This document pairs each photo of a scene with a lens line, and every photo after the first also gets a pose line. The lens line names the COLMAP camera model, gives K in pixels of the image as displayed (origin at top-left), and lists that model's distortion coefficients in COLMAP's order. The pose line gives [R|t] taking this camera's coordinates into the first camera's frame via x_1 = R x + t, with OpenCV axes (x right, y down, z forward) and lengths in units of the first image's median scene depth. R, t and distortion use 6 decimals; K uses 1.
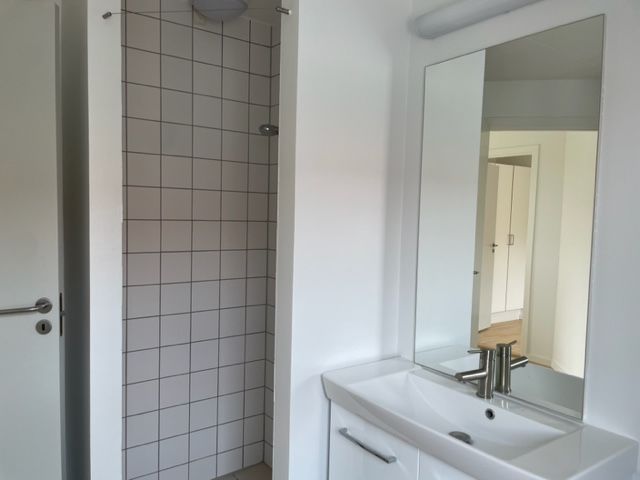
lens RADIAL K [[489.3, 0, 321.1], [0, 489.3, 254.9], [0, 0, 1]] dist [-0.001854, -0.002287]
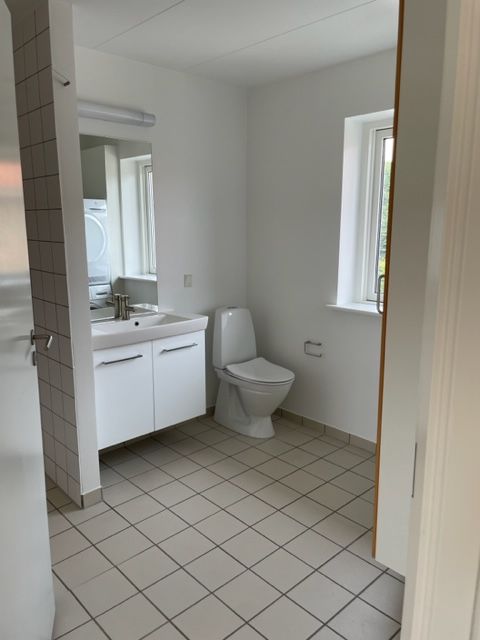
lens RADIAL K [[489.3, 0, 240.0], [0, 489.3, 320.0], [0, 0, 1]] dist [-0.001854, -0.002287]
pose [[-0.116297, -0.227497, 0.966809, -1.612276], [0.074472, 0.968677, 0.236895, -0.152498], [-0.990419, 0.099551, -0.095712, 0.679060]]
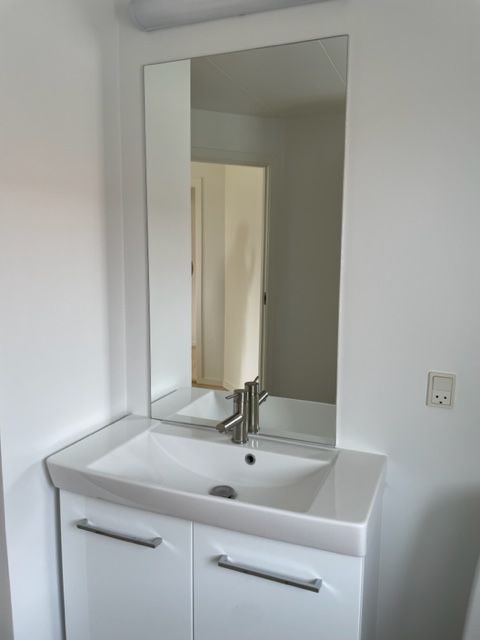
lens RADIAL K [[477.9, 0, 240.5], [0, 477.9, 323.2], [0, 0, 1]] dist [0.148593, -0.277198]
pose [[0.842945, -0.098189, 0.528964, -0.125545], [0.057847, 0.994046, 0.092336, -0.021564], [-0.534881, -0.047235, 0.843606, 0.210436]]
